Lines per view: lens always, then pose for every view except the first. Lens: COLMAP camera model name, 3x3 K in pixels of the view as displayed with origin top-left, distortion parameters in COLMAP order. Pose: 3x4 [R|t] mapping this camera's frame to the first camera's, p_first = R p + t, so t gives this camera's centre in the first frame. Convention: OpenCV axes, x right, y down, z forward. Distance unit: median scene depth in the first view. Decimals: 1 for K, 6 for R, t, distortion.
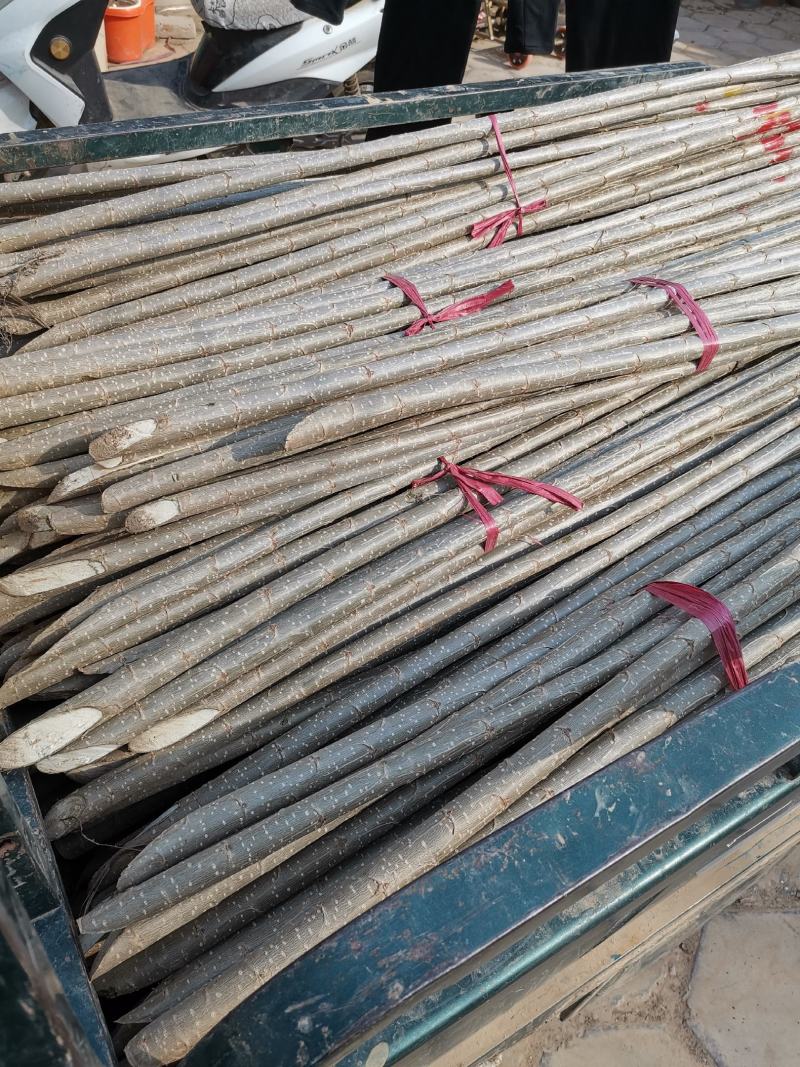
lens RADIAL K [[832.9, 0, 397.0], [0, 832.9, 529.7], [0, 0, 1]] dist [0.165810, -0.162714]
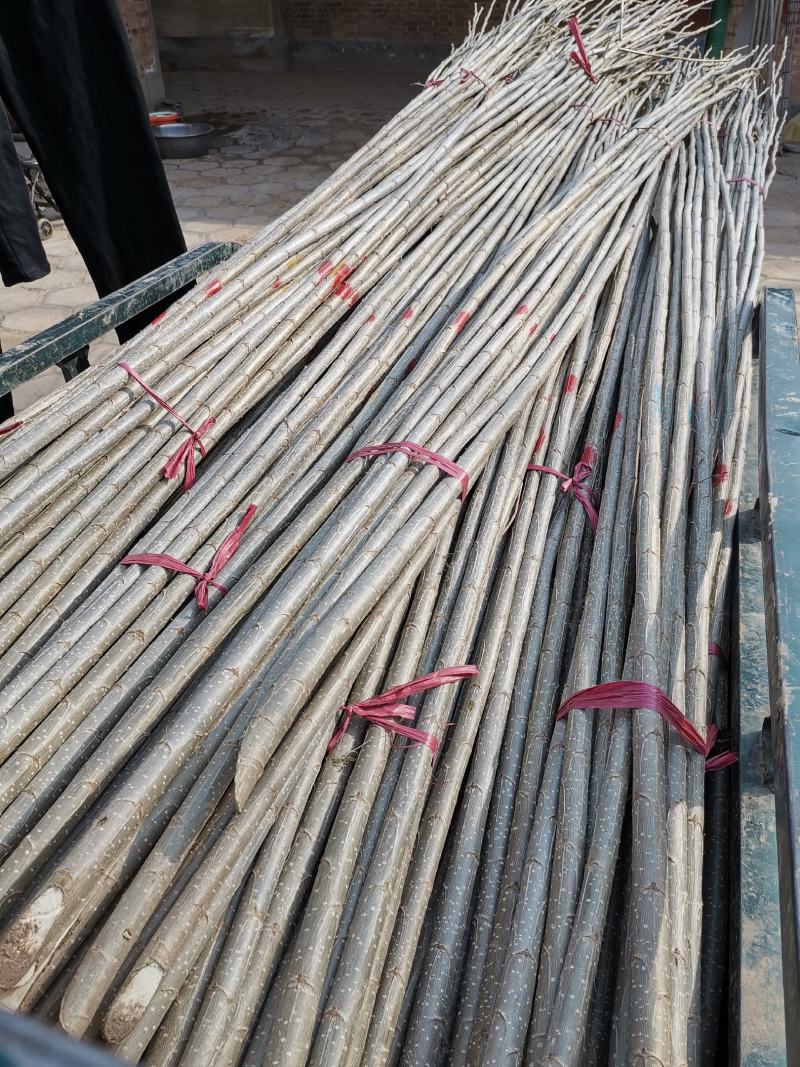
lens RADIAL K [[832.9, 0, 397.0], [0, 832.9, 529.7], [0, 0, 1]] dist [0.165810, -0.162714]
pose [[0.754893, -0.461282, 0.466214, -0.181487], [0.518550, 0.855024, 0.006344, -0.170285], [-0.401551, 0.236967, 0.884649, 0.082901]]
